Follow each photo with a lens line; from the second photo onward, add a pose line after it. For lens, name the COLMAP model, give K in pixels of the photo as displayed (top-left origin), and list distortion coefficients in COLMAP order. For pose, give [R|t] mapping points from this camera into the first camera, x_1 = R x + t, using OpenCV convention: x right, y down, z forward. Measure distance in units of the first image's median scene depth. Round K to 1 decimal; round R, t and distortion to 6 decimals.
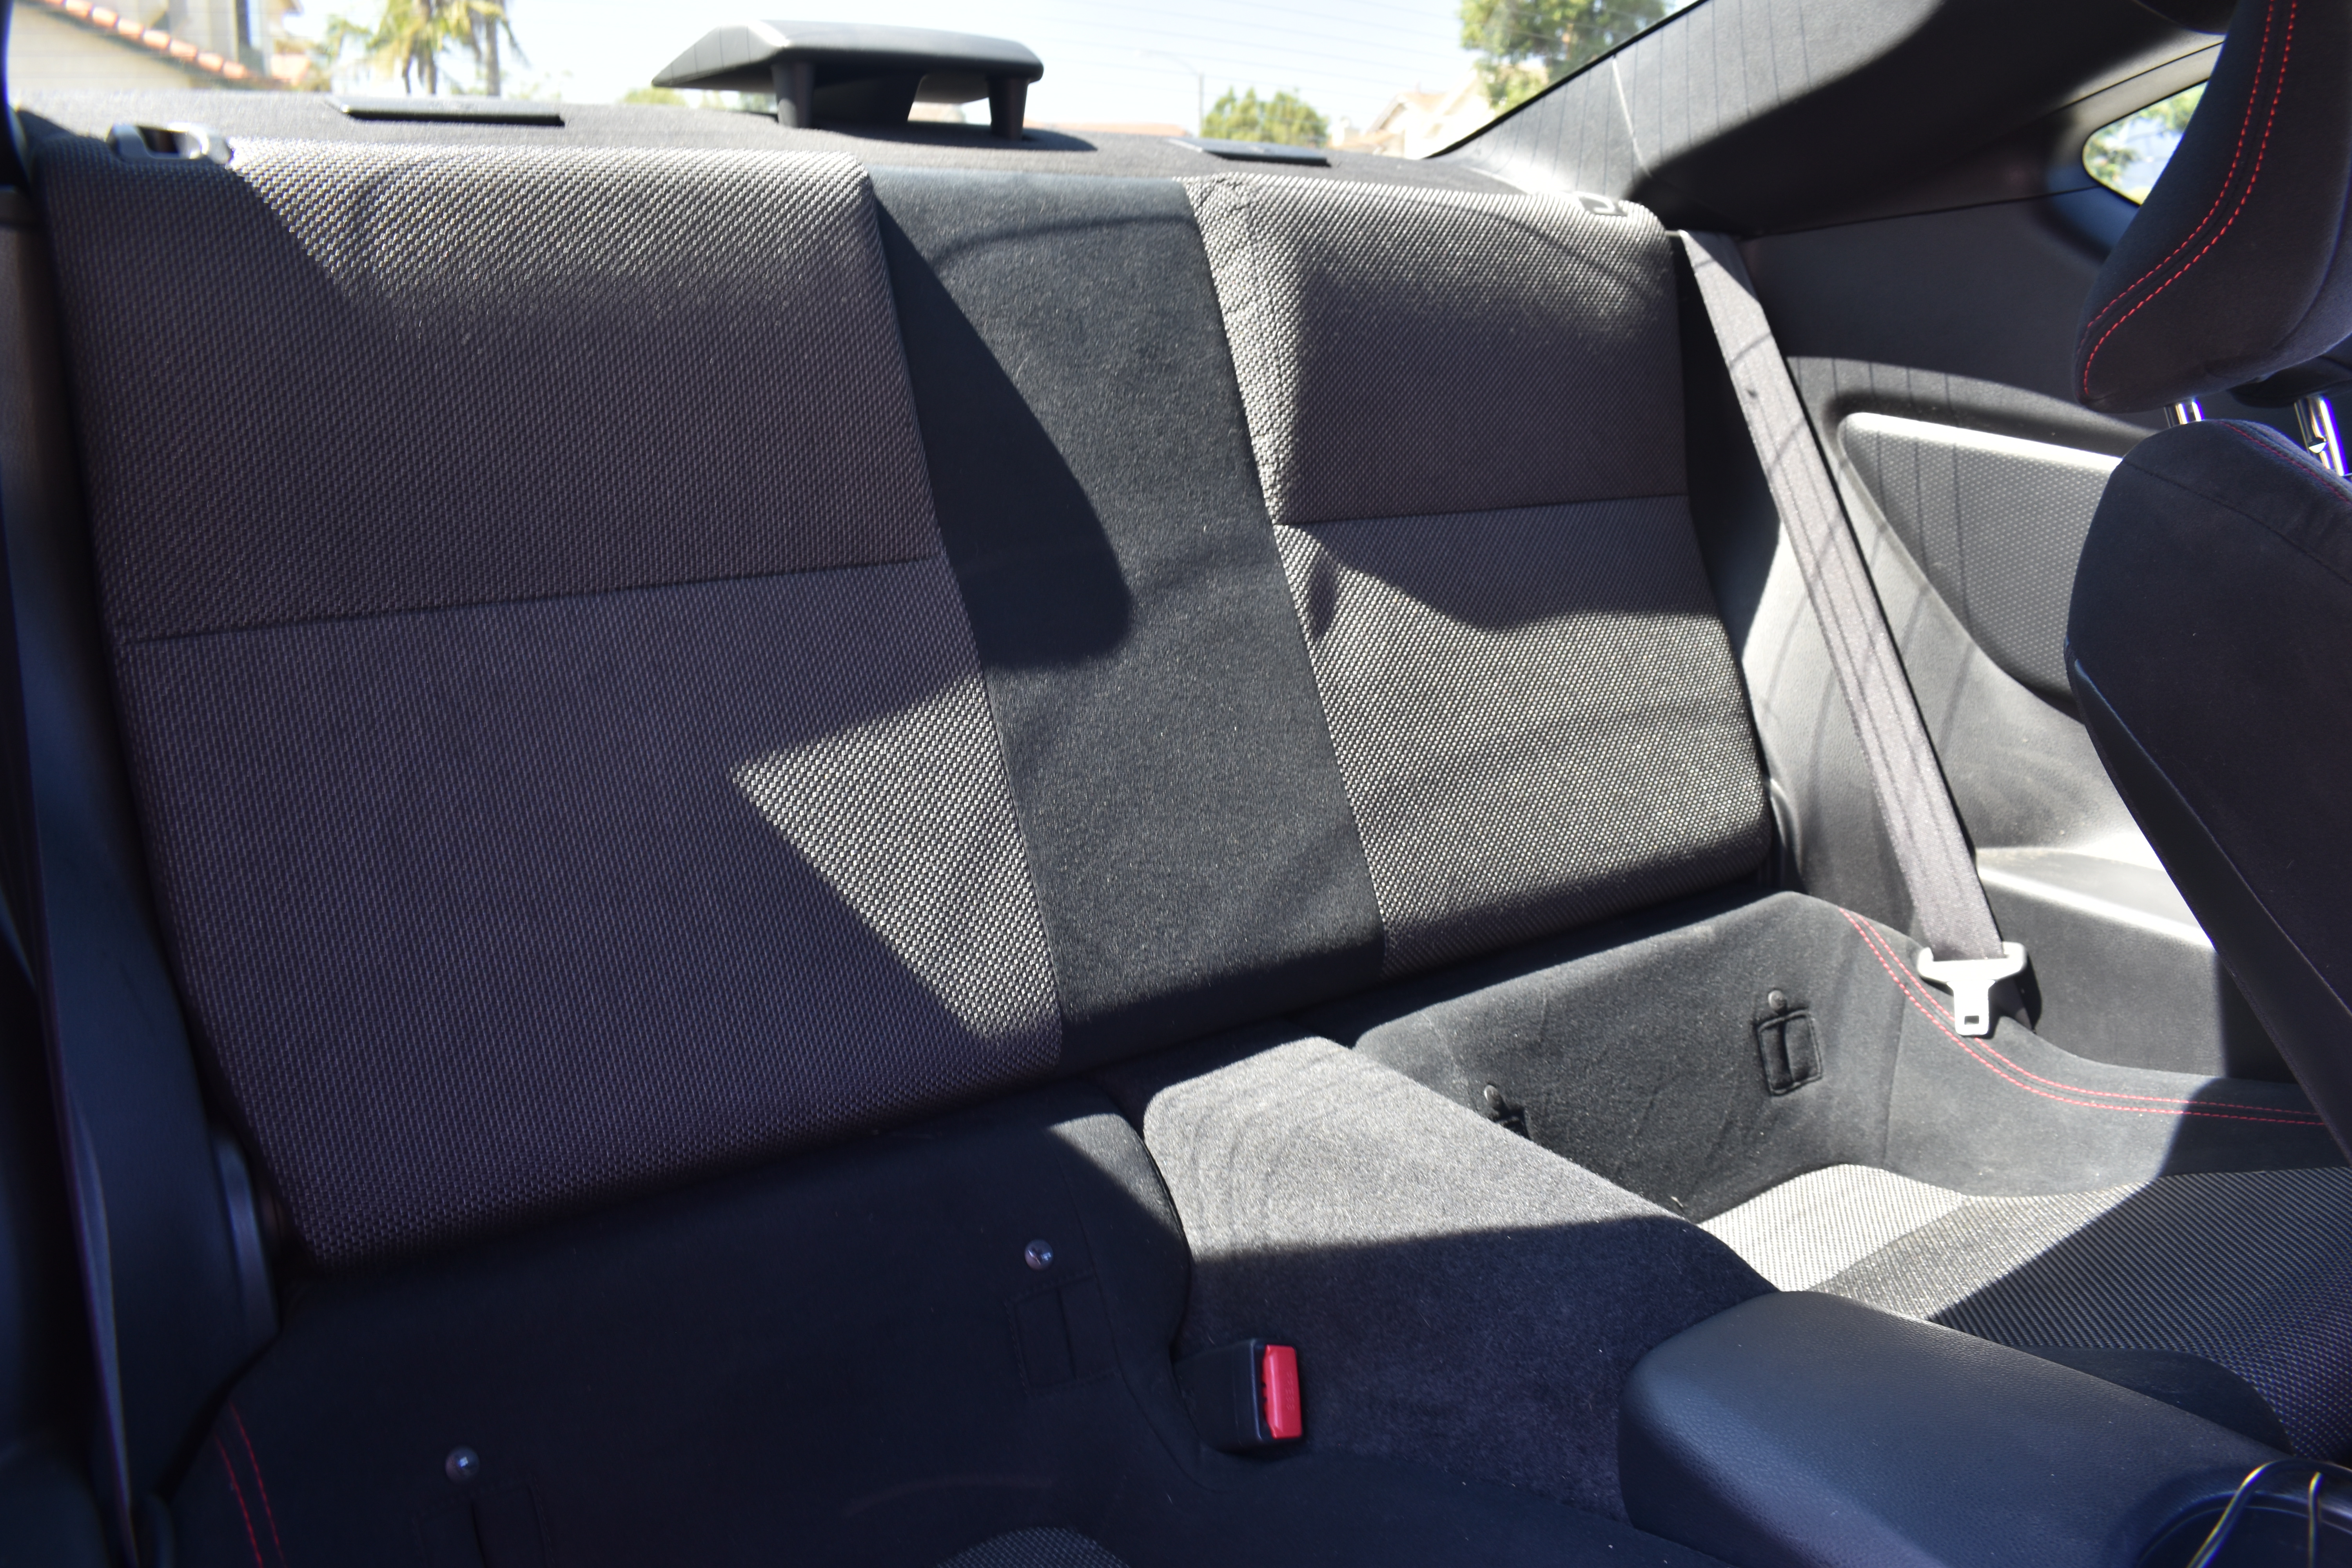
lens RADIAL K [[1835.2, 0, 1176.4], [0, 1835.2, 782.4], [0, 0, 1]] dist [-0.098169, 0.017260]
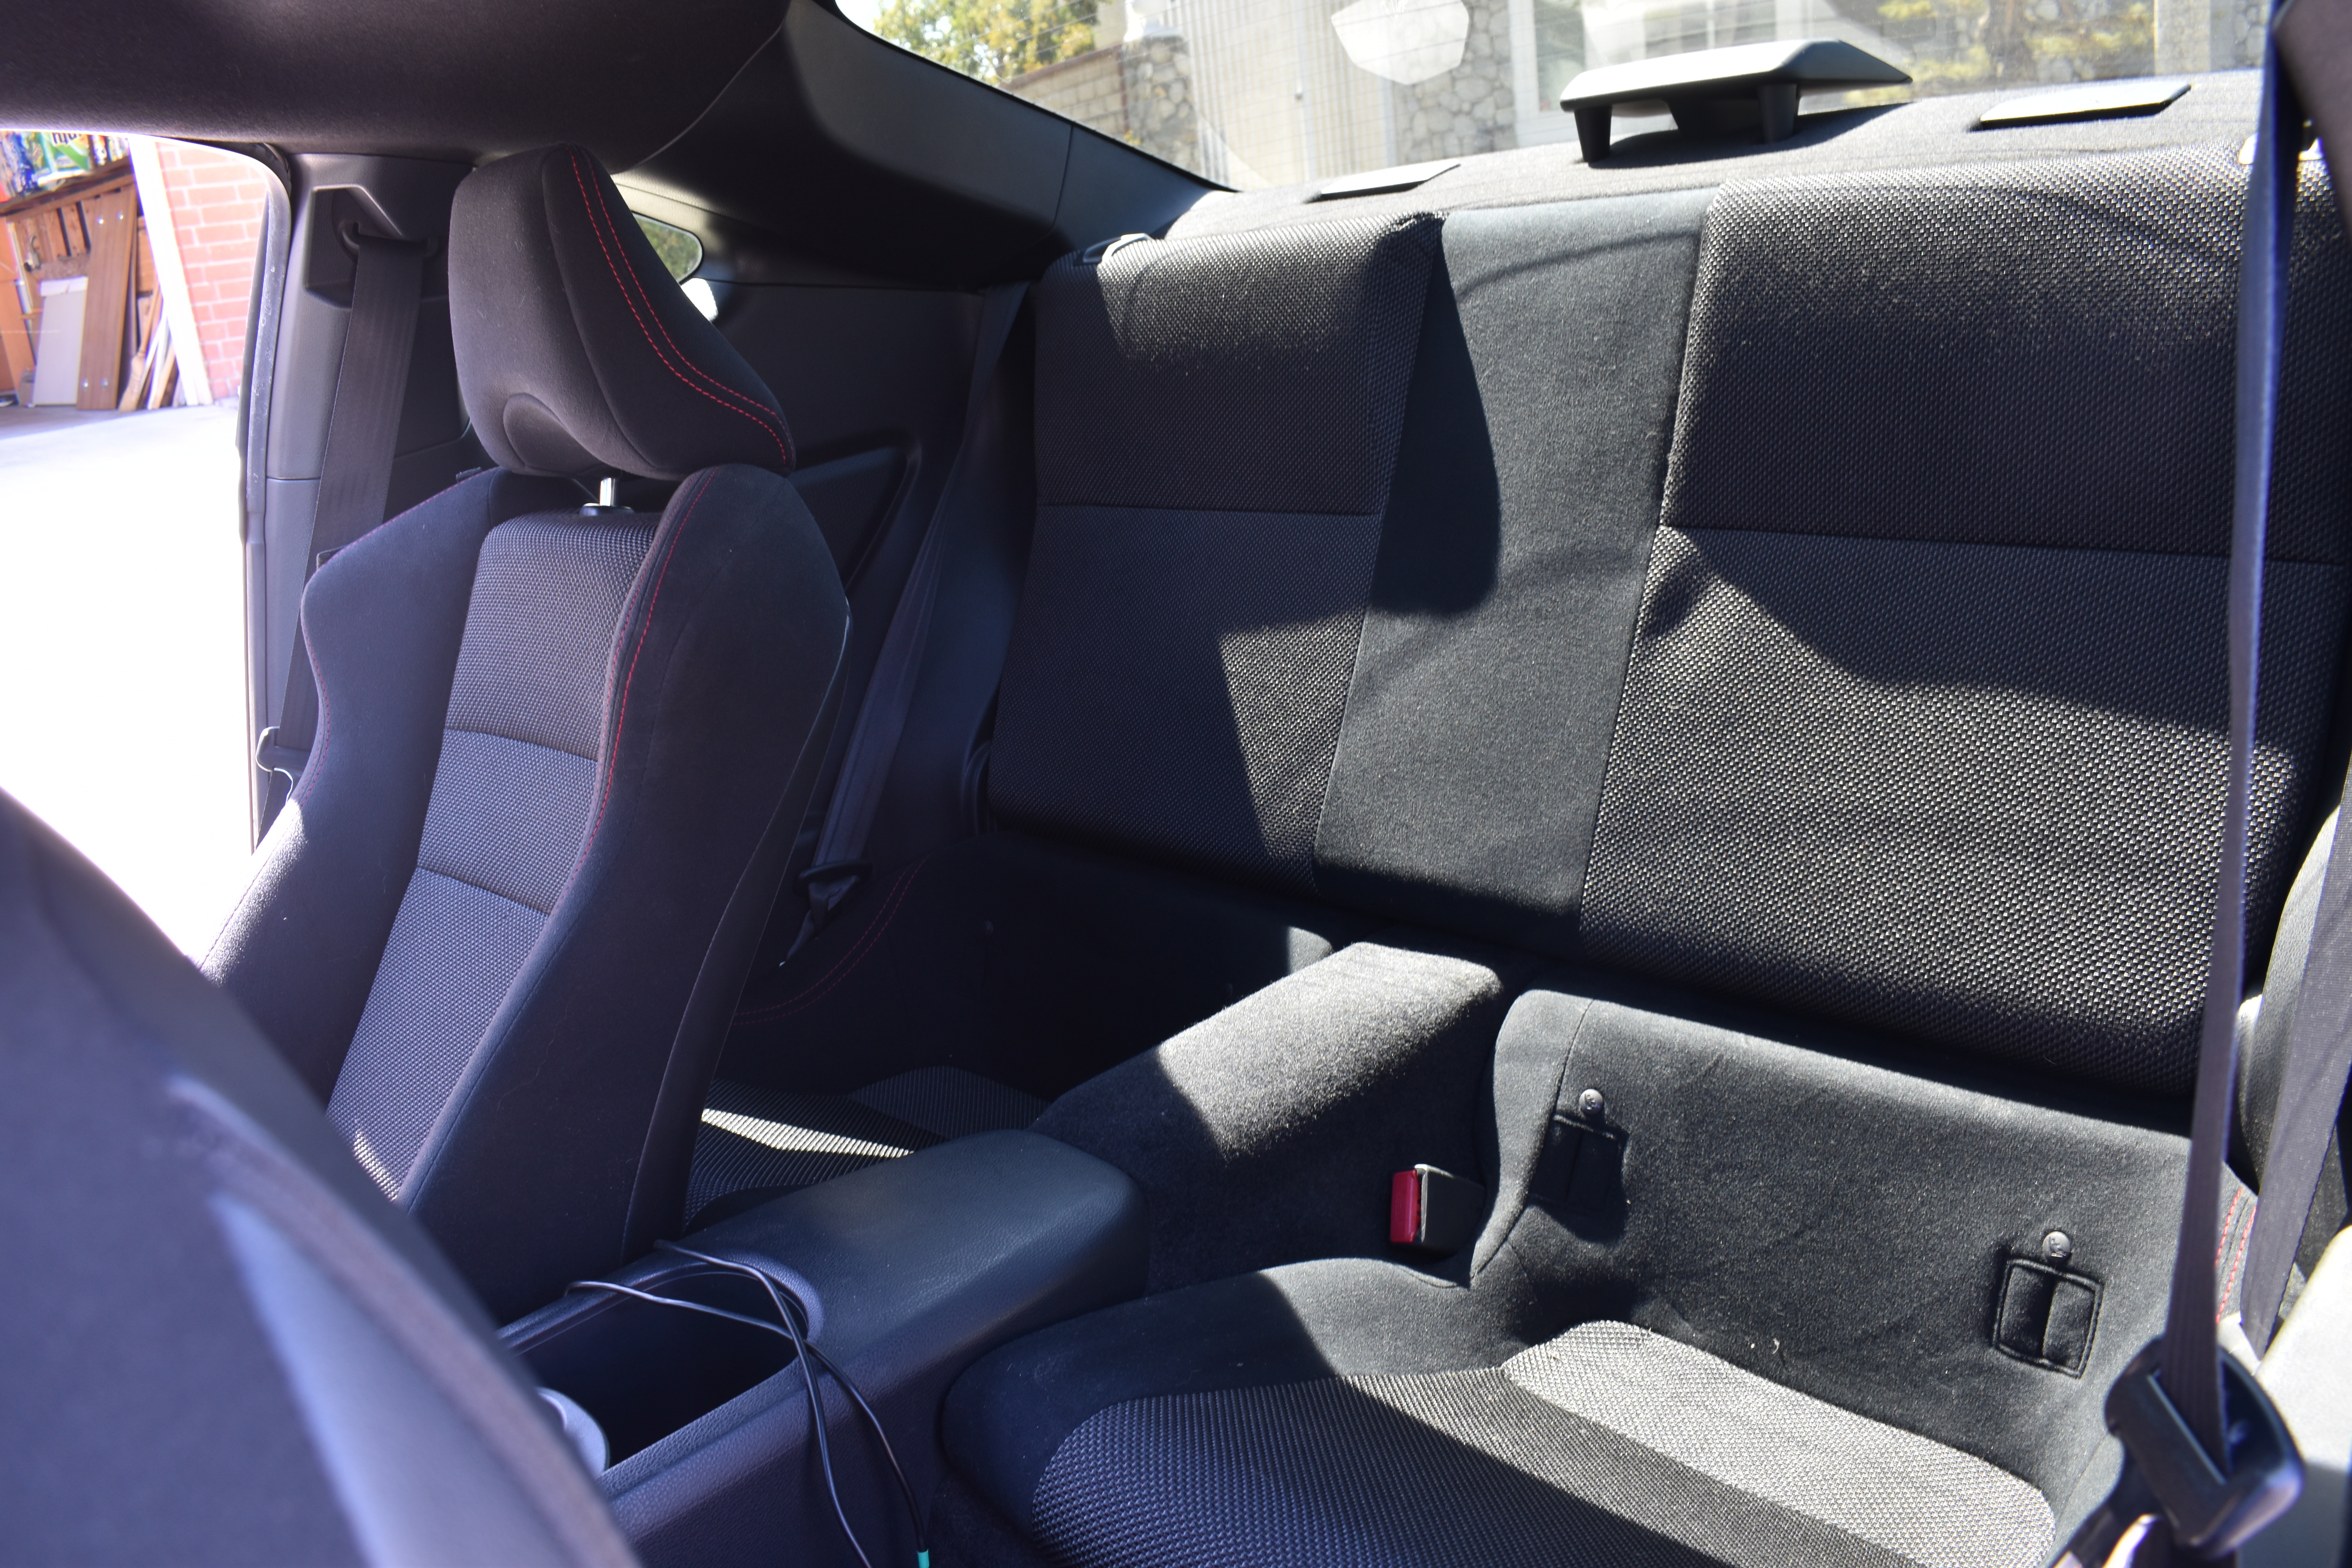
lens RADIAL K [[1835.2, 0, 1180.0], [0, 1835.2, 789.1], [0, 0, 1]] dist [-0.098169, 0.017260]
pose [[0.118016, 0.242781, -0.962876, 1.001976], [-0.172229, 0.959960, 0.220937, -0.167532], [0.977962, 0.139761, 0.155105, 0.540735]]
